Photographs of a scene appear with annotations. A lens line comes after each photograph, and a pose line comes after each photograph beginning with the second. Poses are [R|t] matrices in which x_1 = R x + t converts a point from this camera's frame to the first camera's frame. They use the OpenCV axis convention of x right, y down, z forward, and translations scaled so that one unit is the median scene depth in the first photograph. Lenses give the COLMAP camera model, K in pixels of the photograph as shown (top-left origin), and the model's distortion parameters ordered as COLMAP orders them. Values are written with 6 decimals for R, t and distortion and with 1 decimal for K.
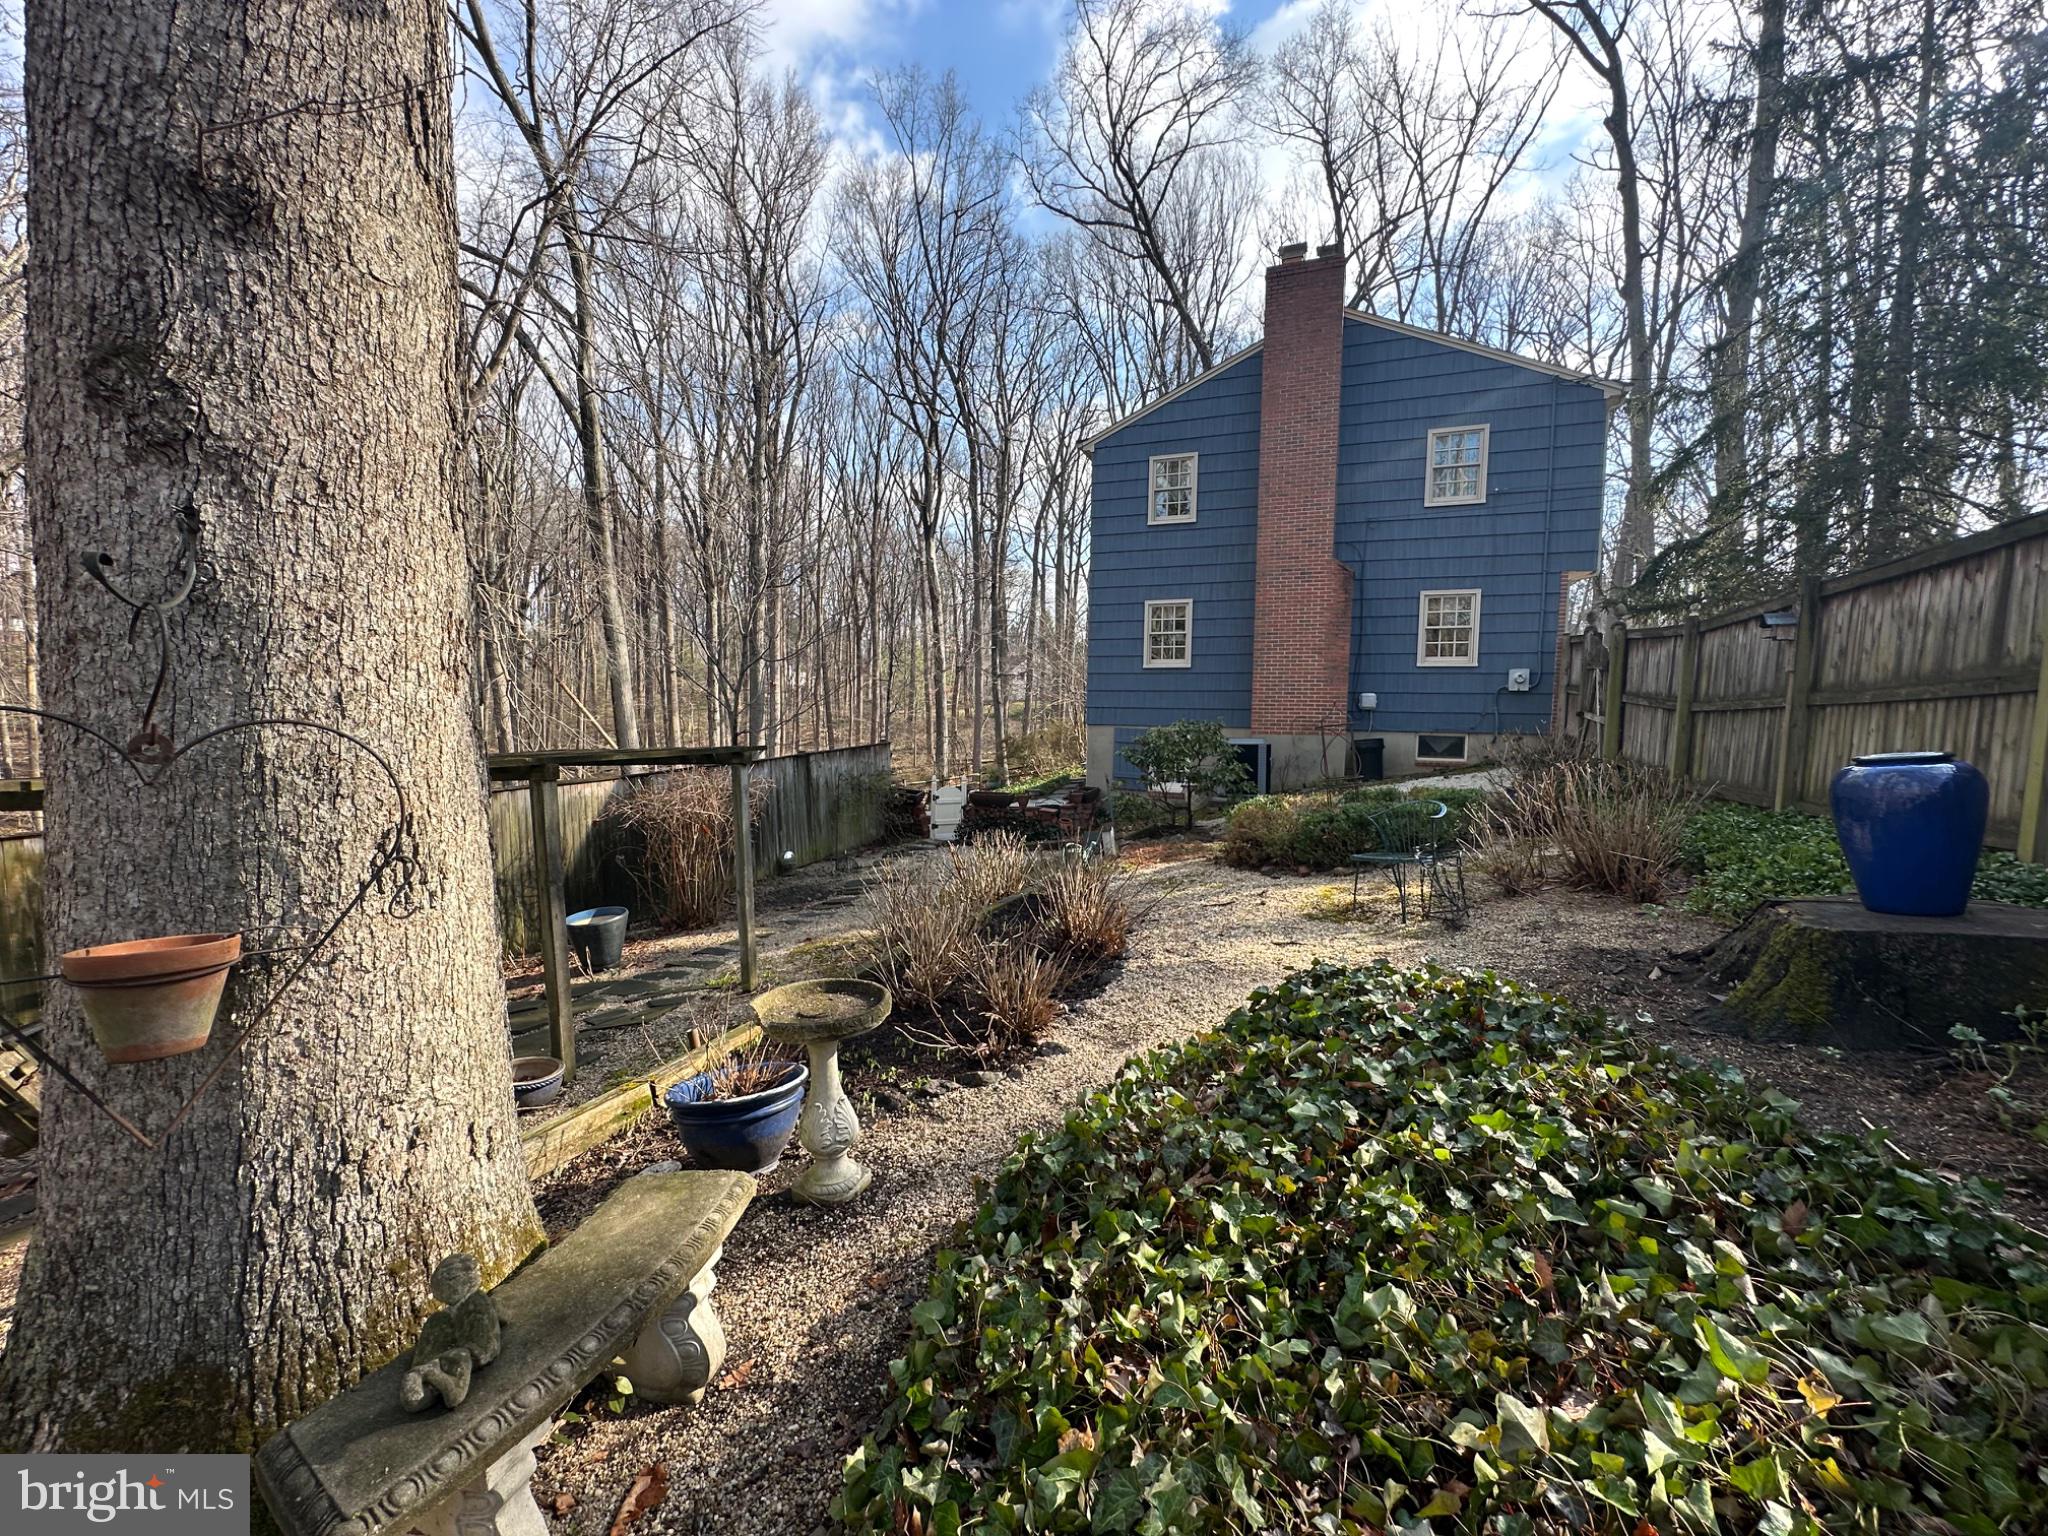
lens RADIAL K [[815.5, 0, 1023.6], [0, 815.5, 770.3], [0, 0, 1]] dist [-0.000618, -0.000118]
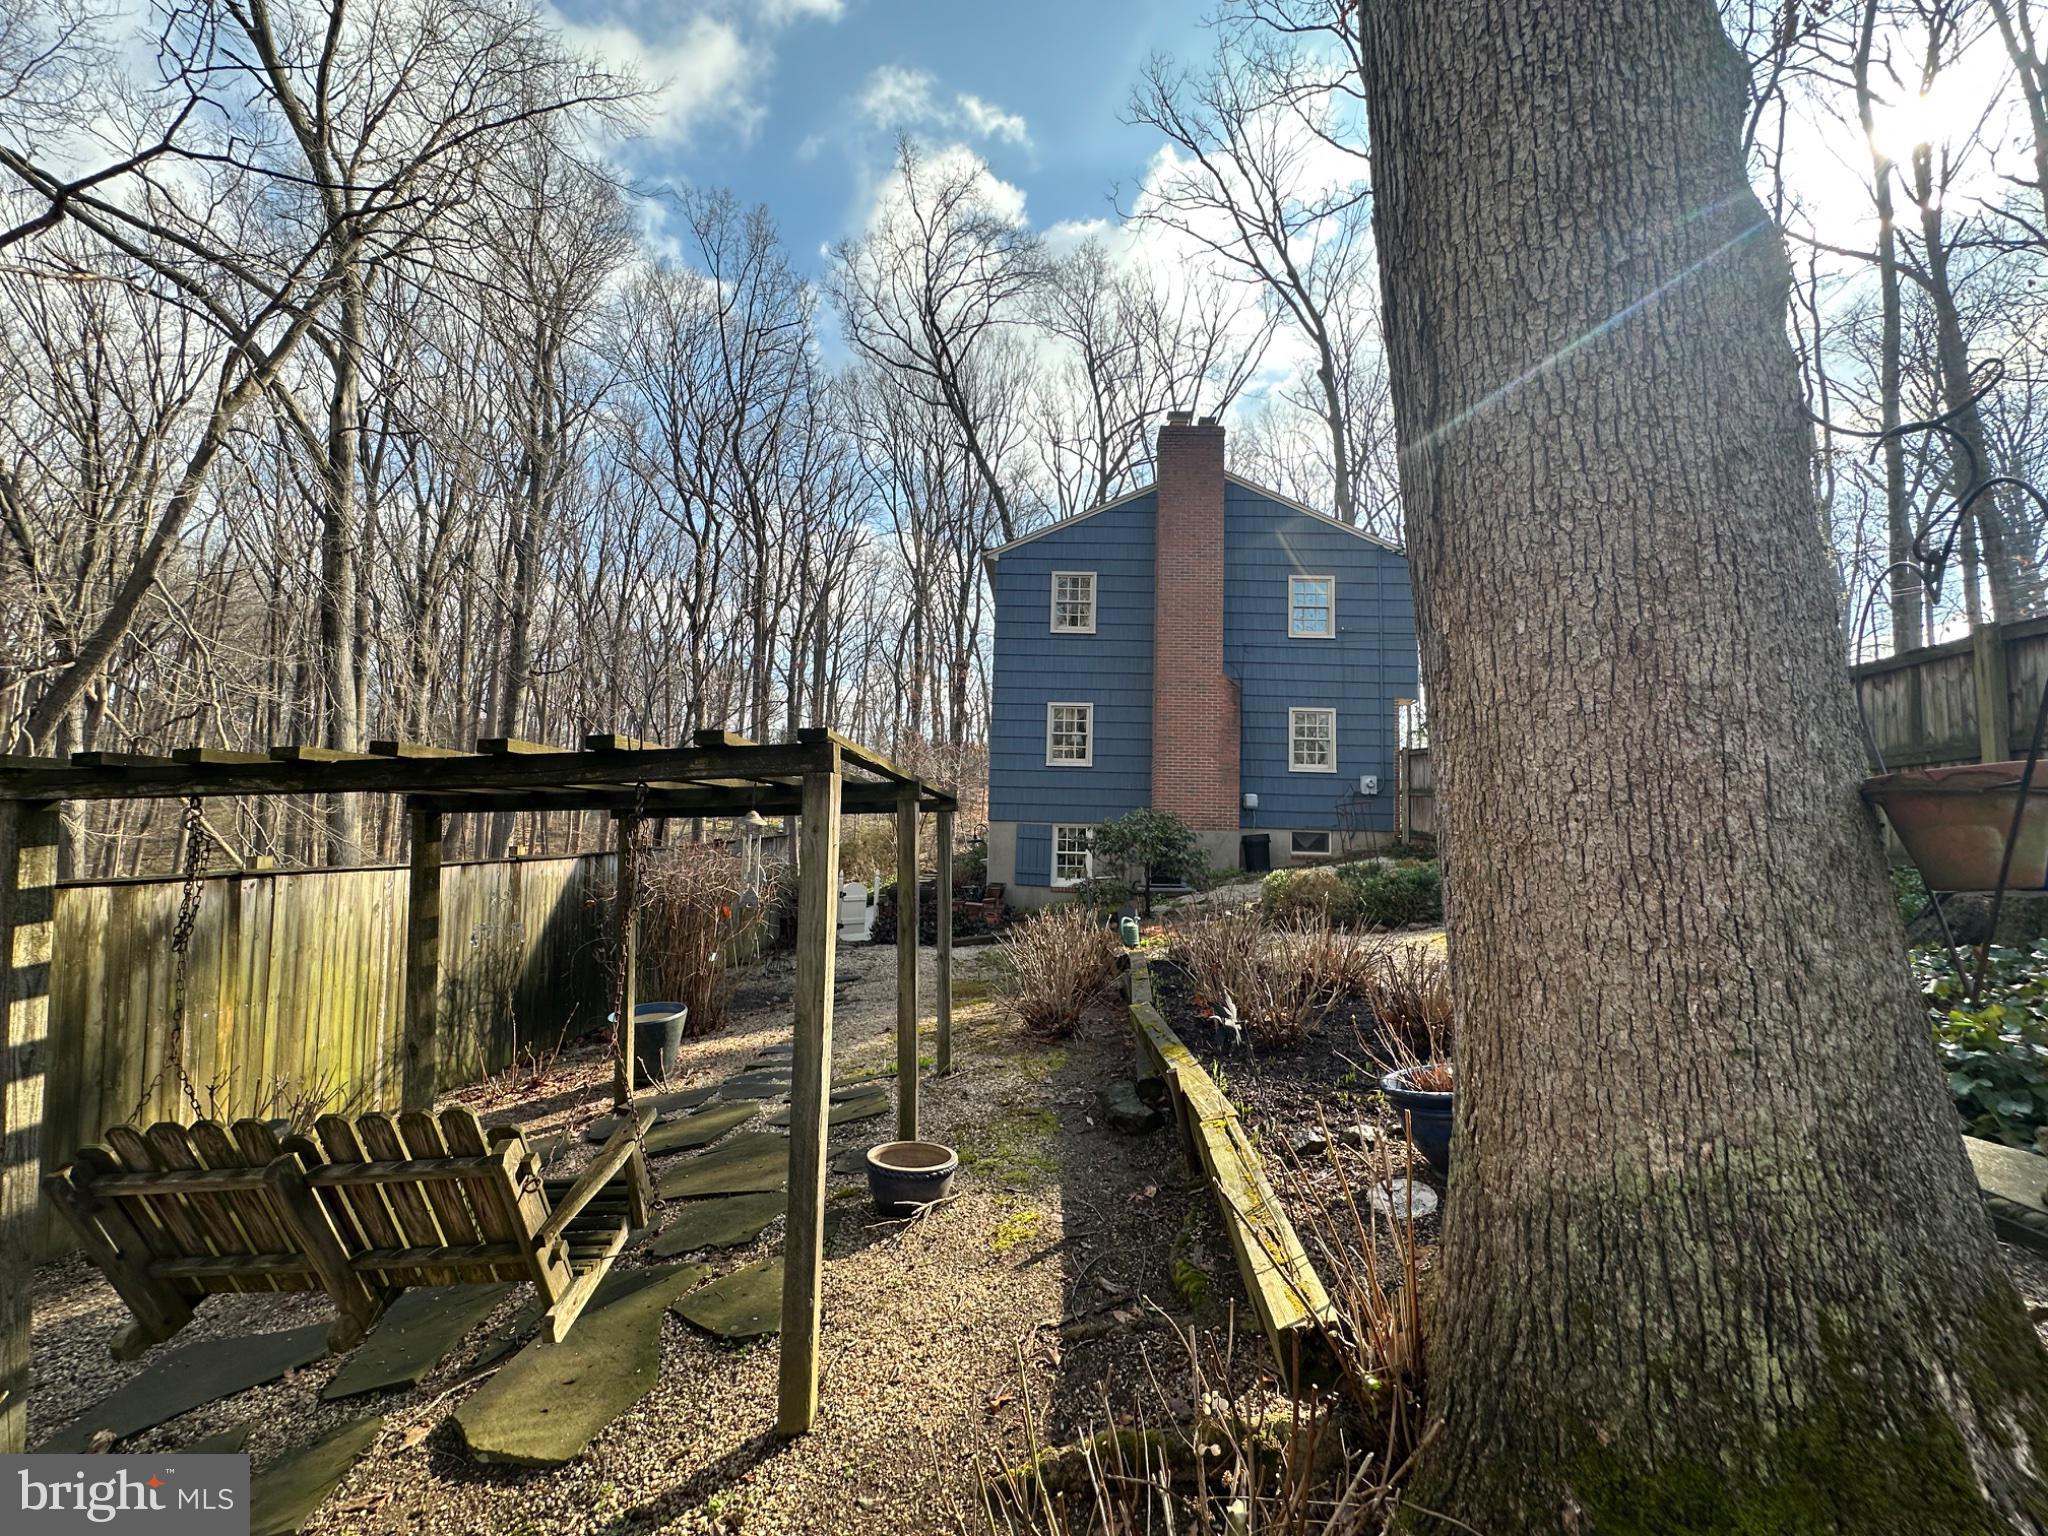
lens RADIAL K [[815.5, 0, 1025.1], [0, 815.5, 770.9], [0, 0, 1]] dist [-0.000618, -0.000118]
pose [[0.944474, 0.036848, 0.326514, -0.233915], [0.011362, 0.989436, -0.144526, 0.032066], [-0.328390, 0.140210, 0.934078, 0.048663]]
